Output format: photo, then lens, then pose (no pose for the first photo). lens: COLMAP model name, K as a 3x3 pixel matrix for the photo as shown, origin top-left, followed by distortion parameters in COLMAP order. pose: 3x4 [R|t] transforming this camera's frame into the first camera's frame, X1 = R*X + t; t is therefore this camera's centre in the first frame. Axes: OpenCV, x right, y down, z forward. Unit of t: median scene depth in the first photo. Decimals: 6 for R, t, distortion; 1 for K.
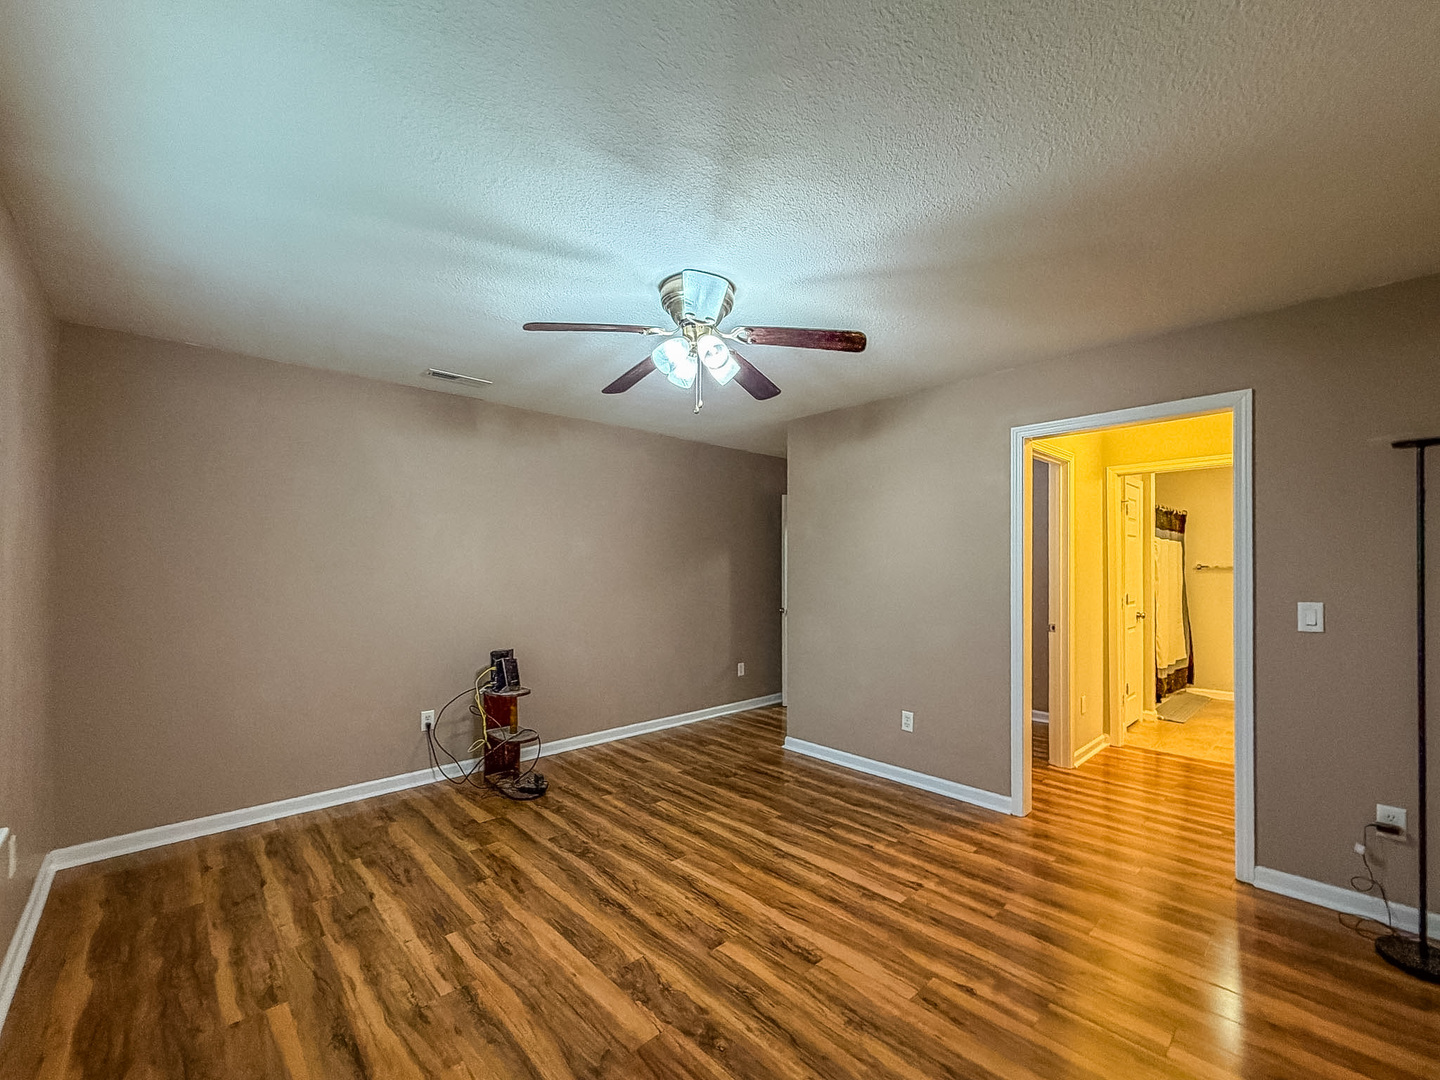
lens RADIAL K [[609.8, 0, 723.4], [0, 609.8, 539.9], [0, 0, 1]] dist [-0.001421, -0.000305]
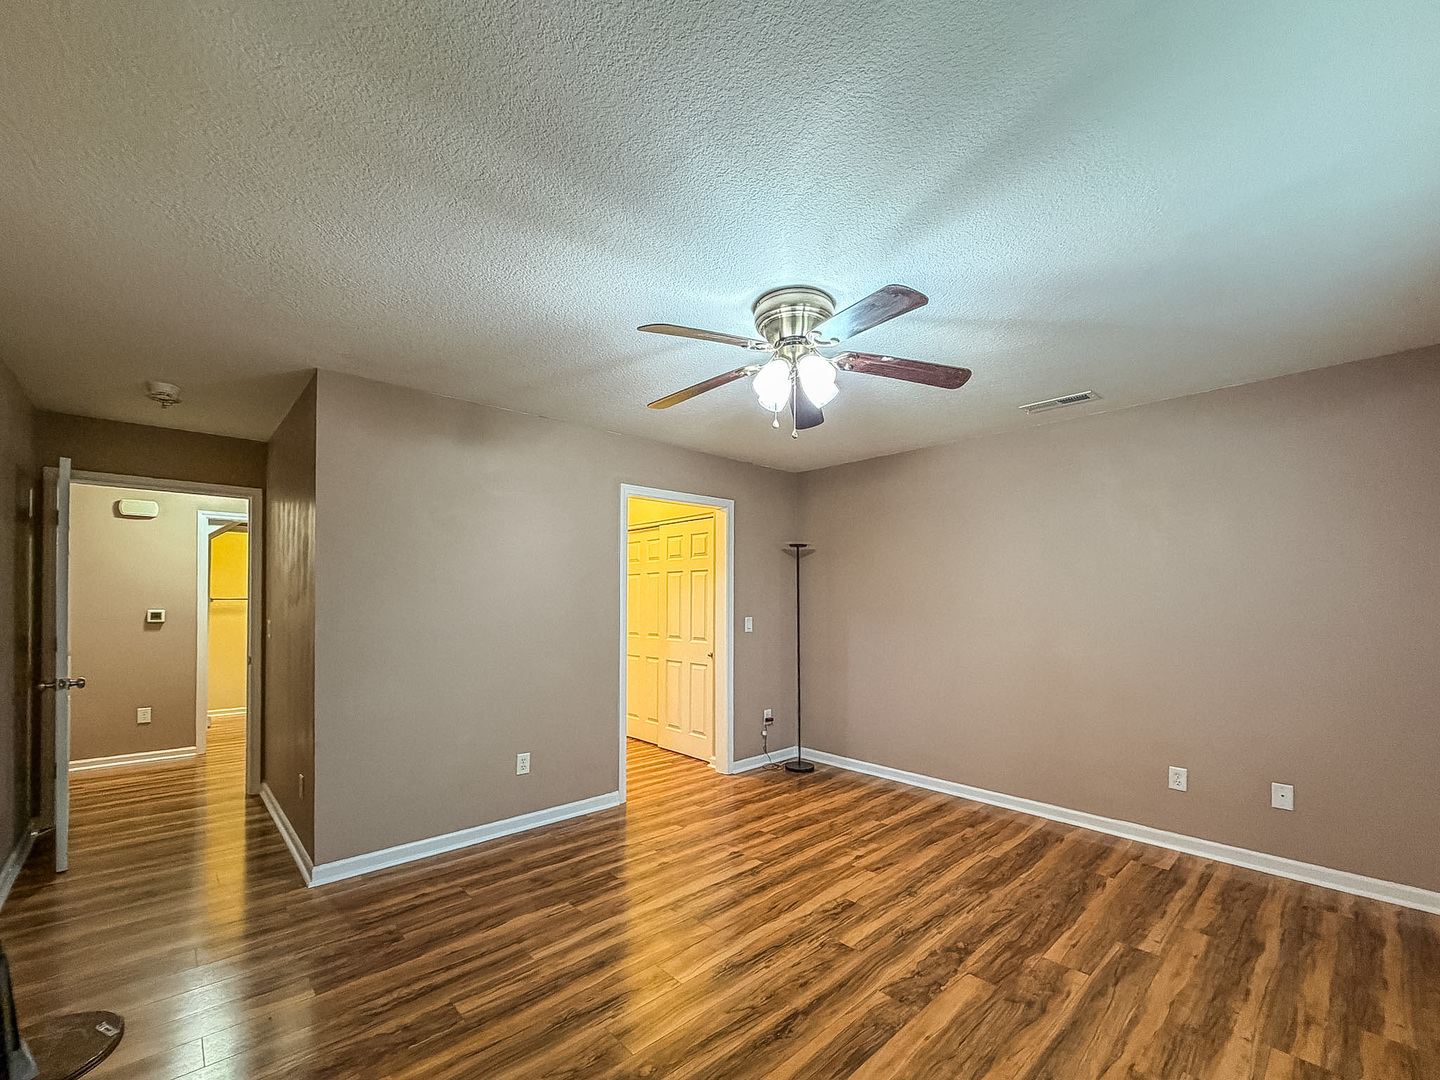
lens RADIAL K [[590.4, 0, 719.2], [0, 590.4, 583.0], [0, 0, 1]] dist [-0.000706, 0.000063]
pose [[0.015178, 0.024050, 0.999596, -0.994114], [-0.044333, 0.998744, -0.023356, 0.043881], [-0.998902, -0.043960, 0.016226, 1.132348]]
